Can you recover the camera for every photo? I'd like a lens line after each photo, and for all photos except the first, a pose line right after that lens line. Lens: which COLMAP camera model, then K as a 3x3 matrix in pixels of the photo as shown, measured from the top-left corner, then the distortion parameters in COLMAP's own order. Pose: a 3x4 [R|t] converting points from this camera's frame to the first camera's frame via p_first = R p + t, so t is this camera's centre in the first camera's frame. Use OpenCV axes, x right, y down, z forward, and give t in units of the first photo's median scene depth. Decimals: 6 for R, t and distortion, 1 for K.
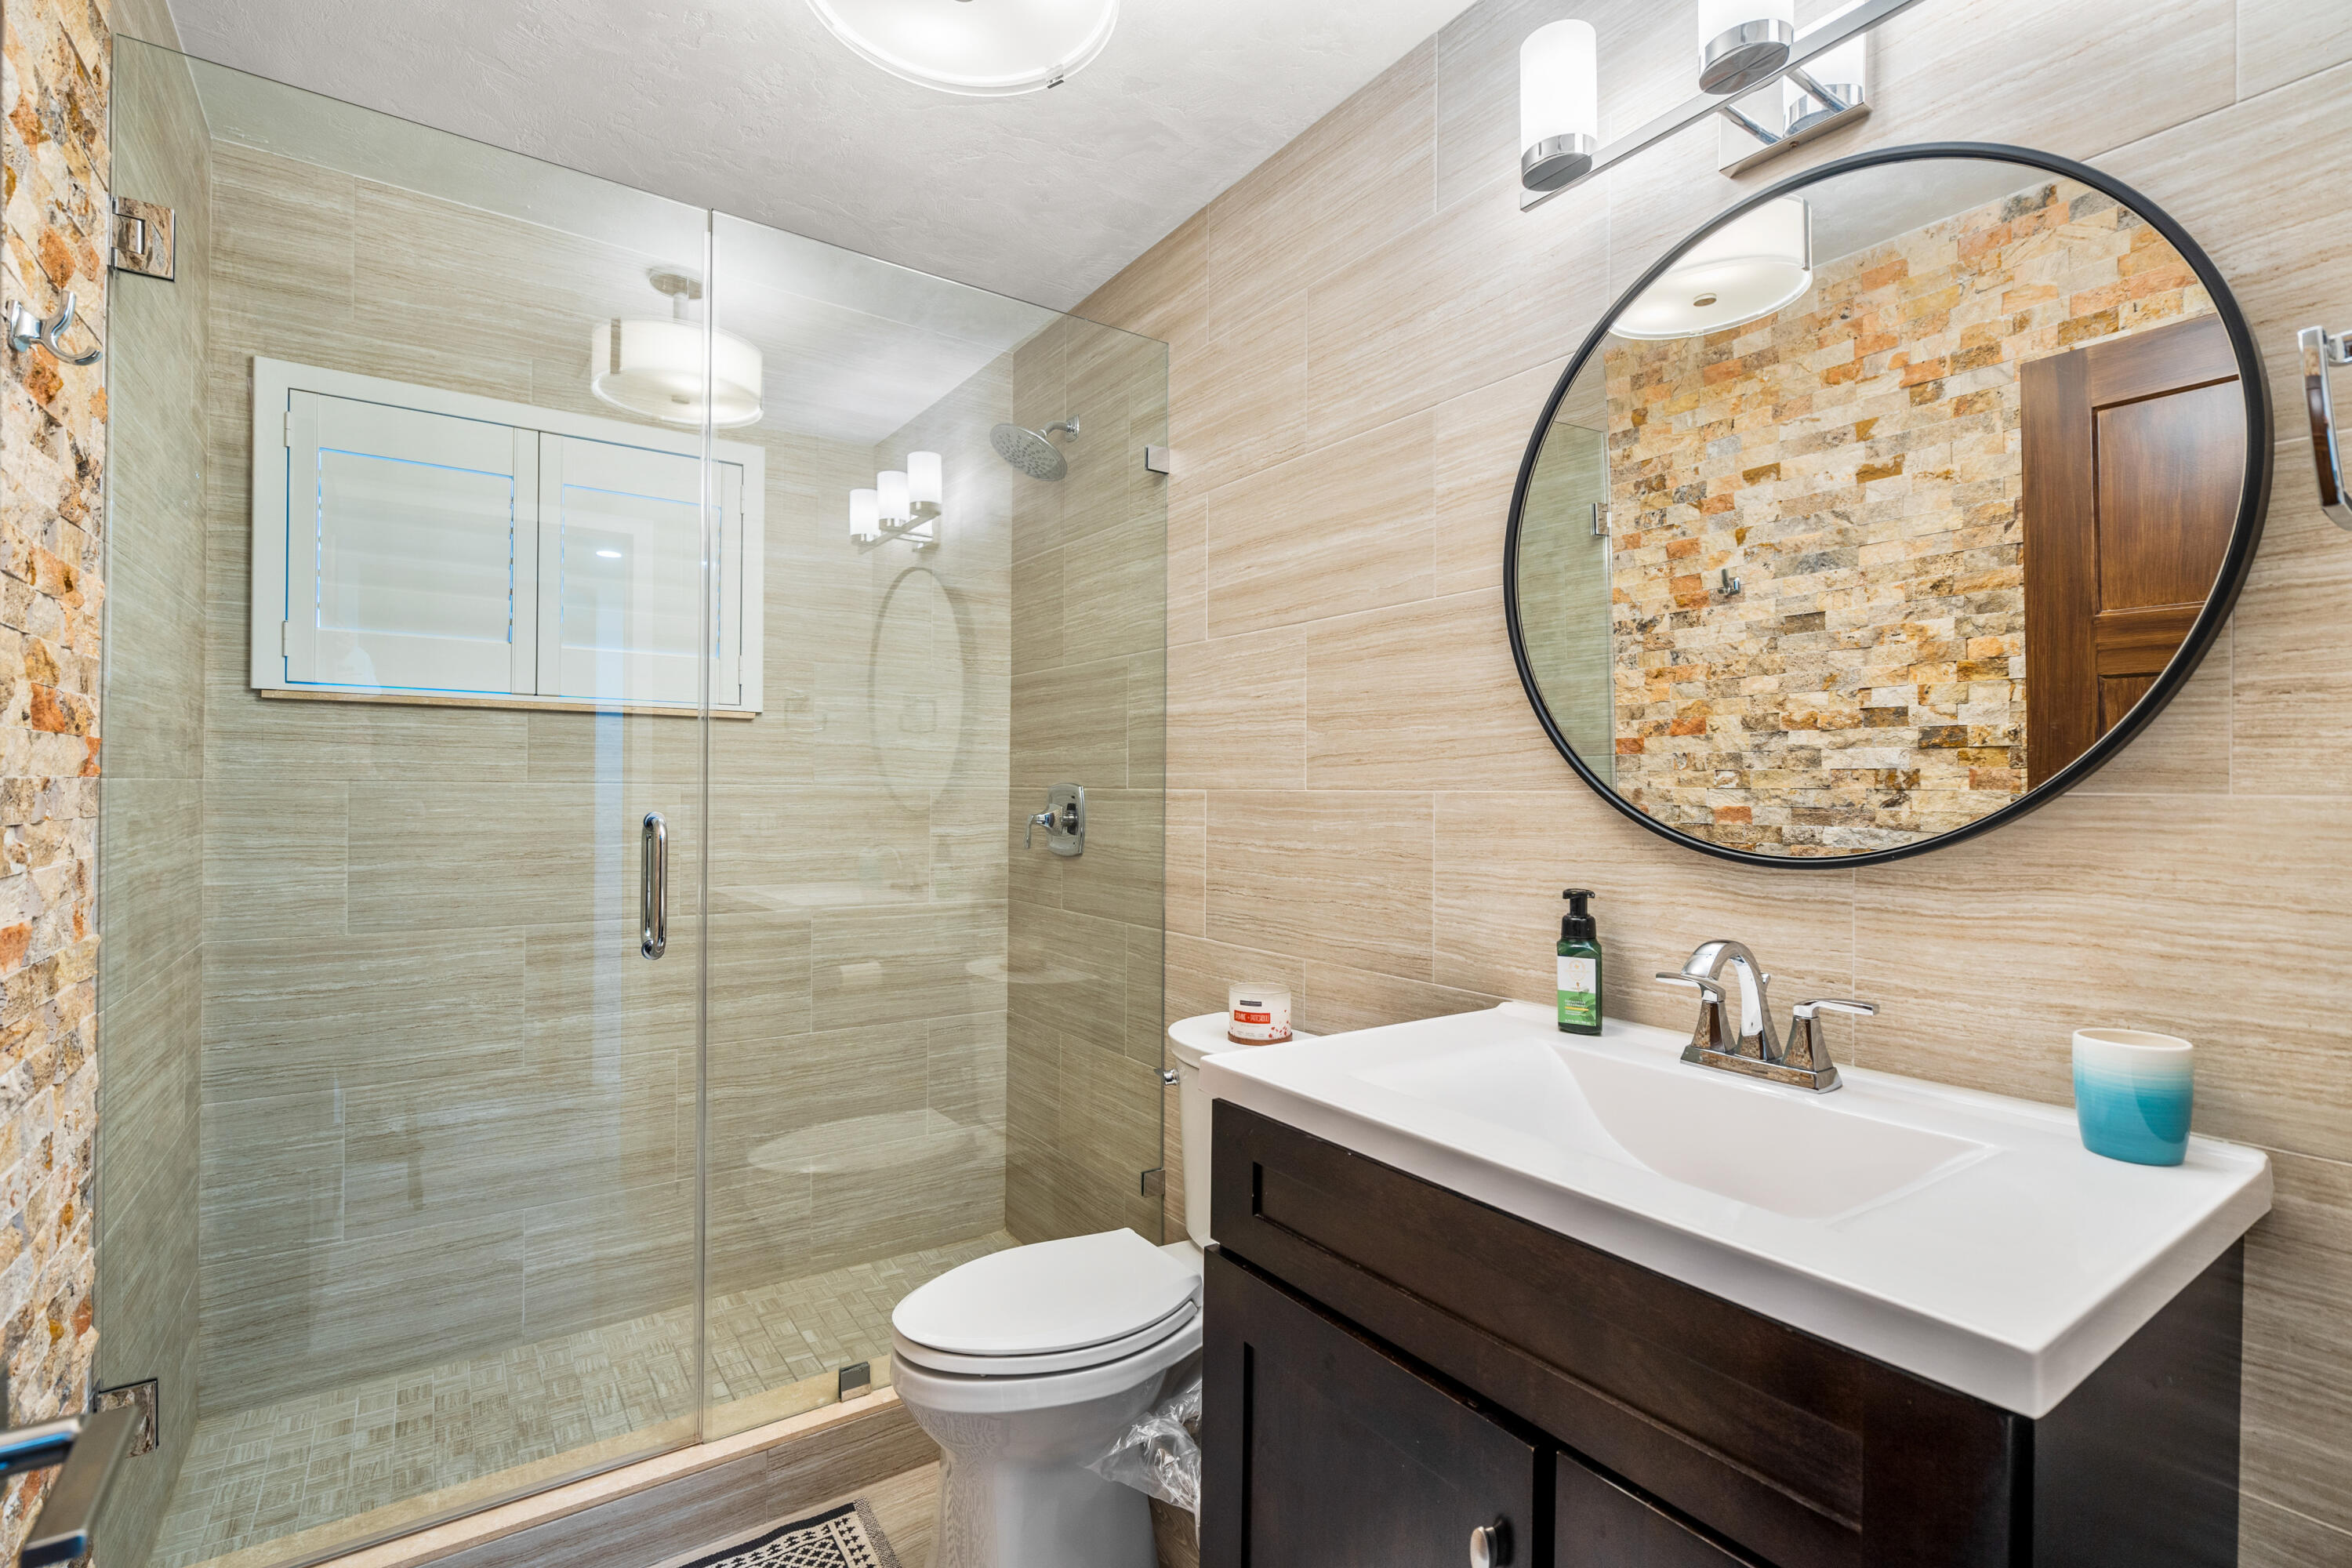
lens RADIAL K [[1069.7, 0, 1167.2], [0, 1069.7, 812.5], [0, 0, 1]] dist [0.000079, 0.000566]
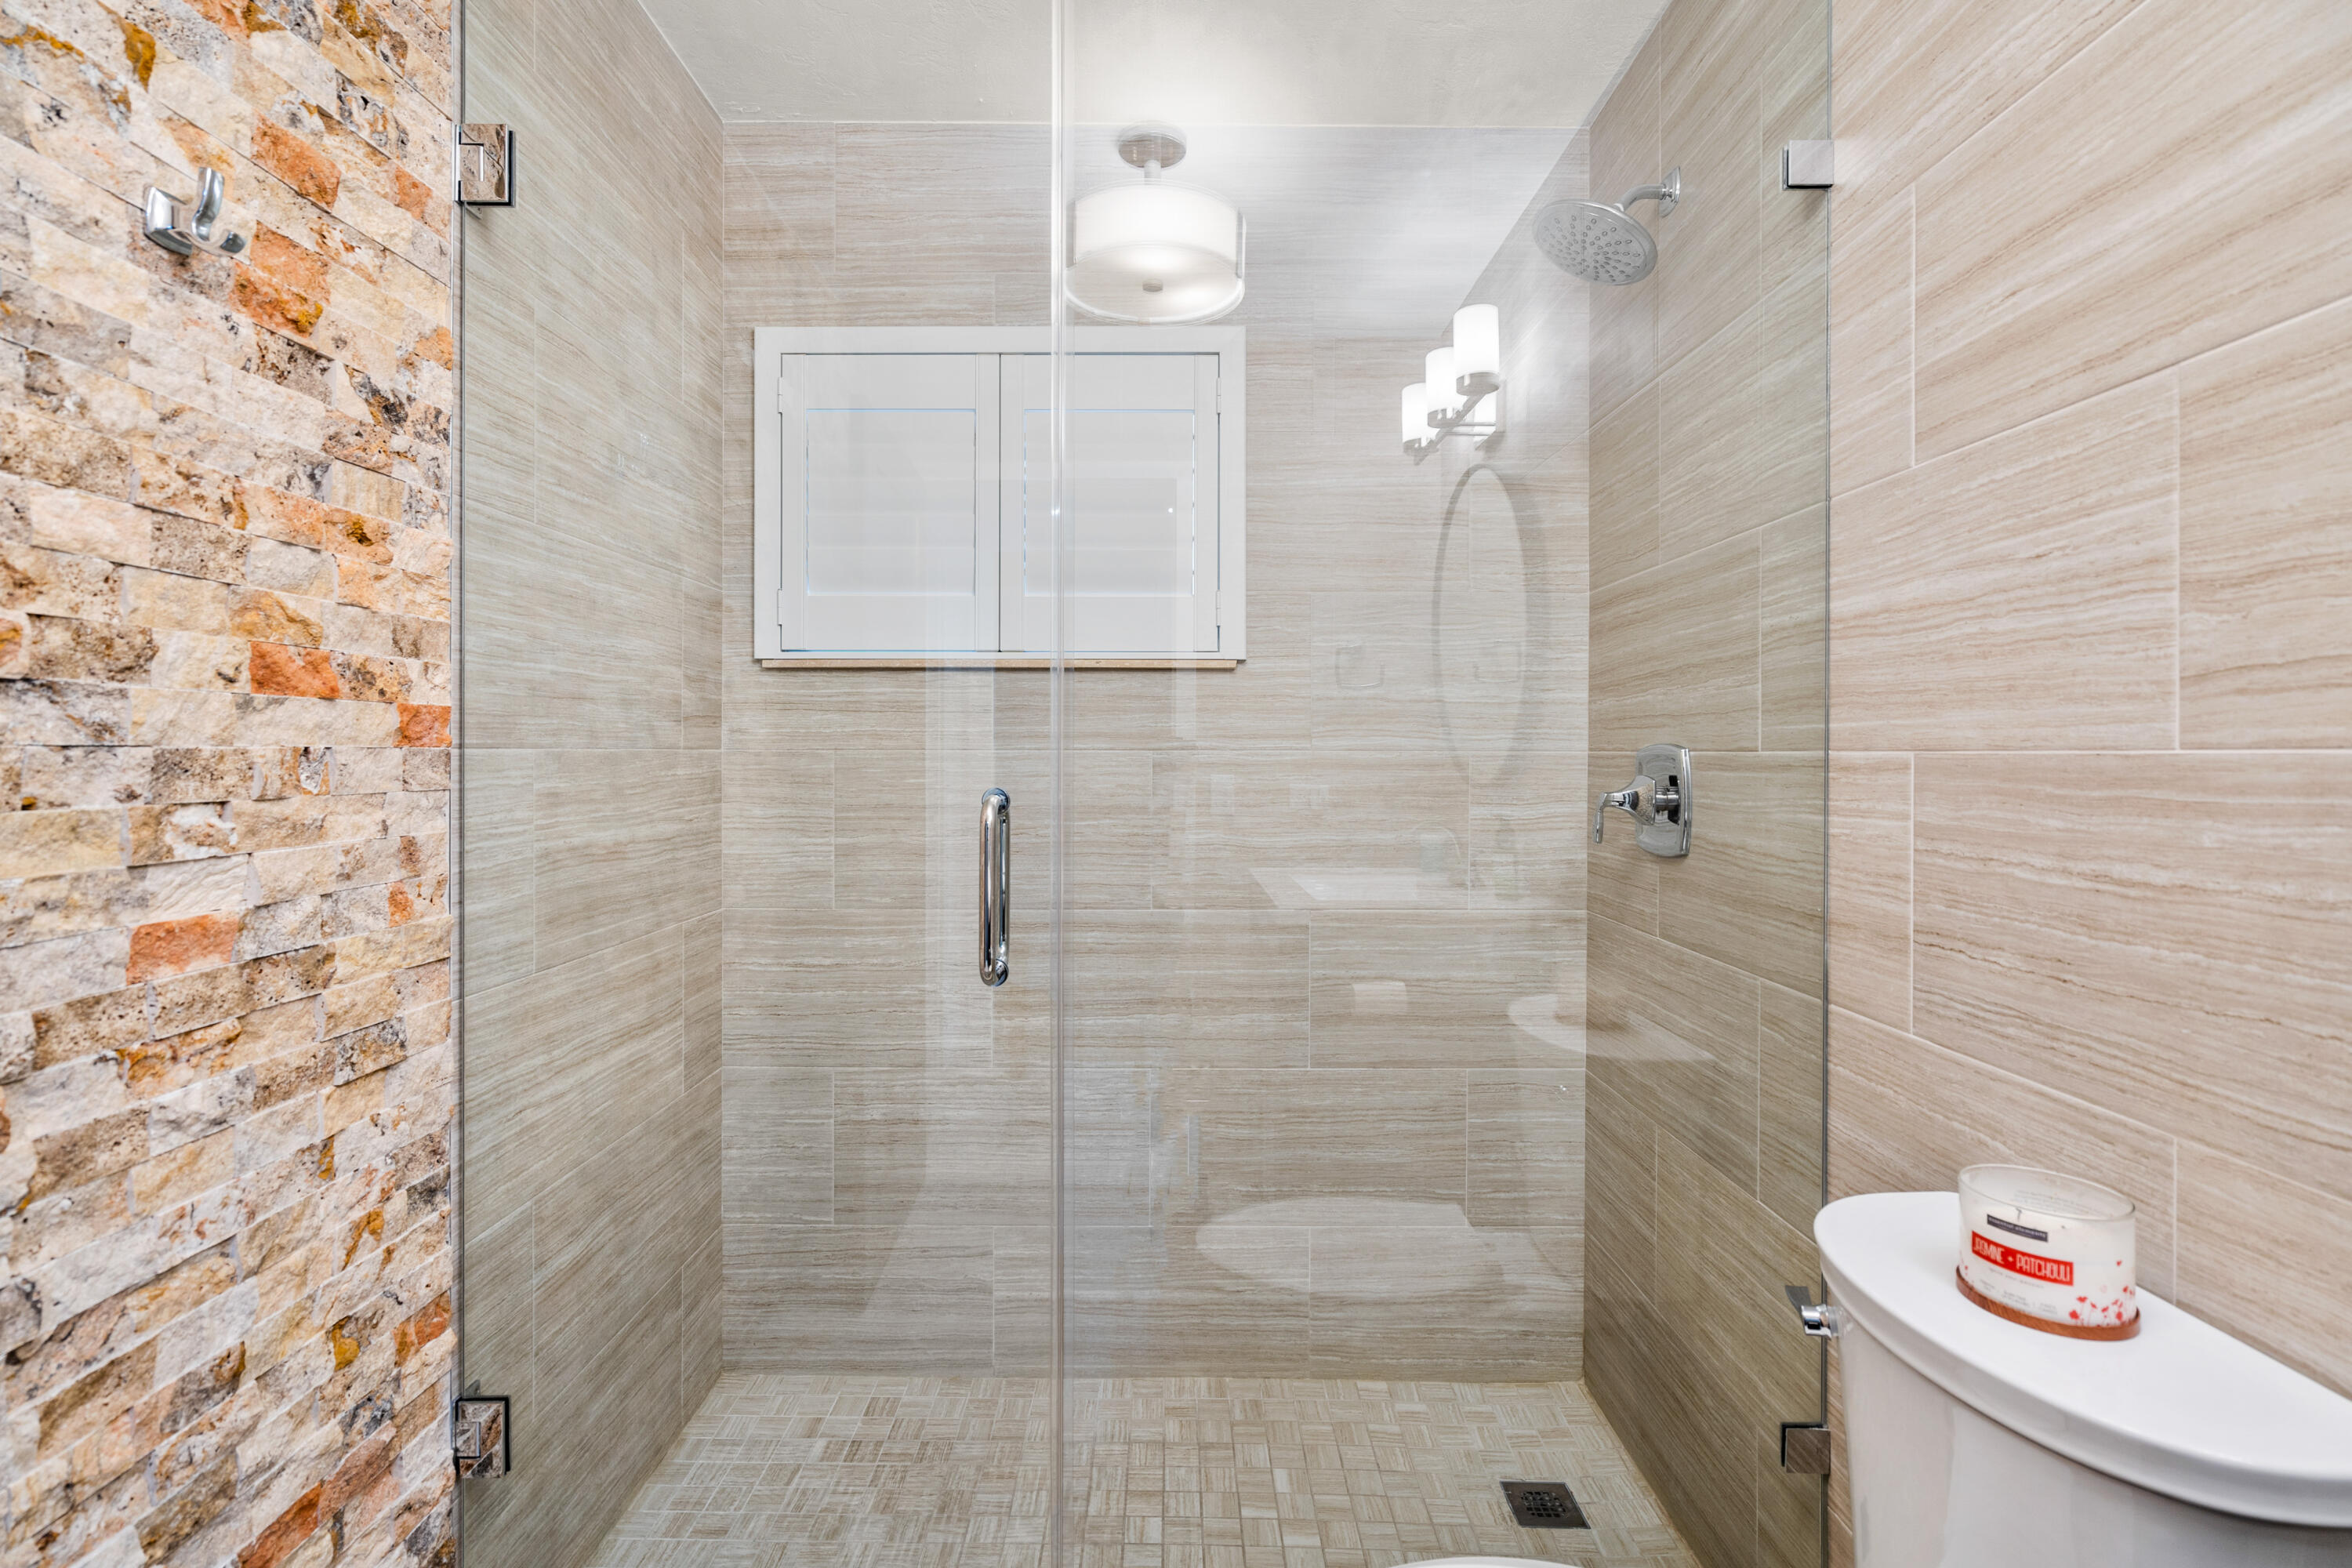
lens RADIAL K [[1080.5, 0, 1168.1], [0, 1080.5, 765.1], [0, 0, 1]] dist [-0.007880, 0.004443]
pose [[0.824524, -0.001282, -0.565825, 0.031853], [-0.006307, 0.999914, -0.011456, -0.006146], [0.565792, 0.013015, 0.824446, 0.334312]]
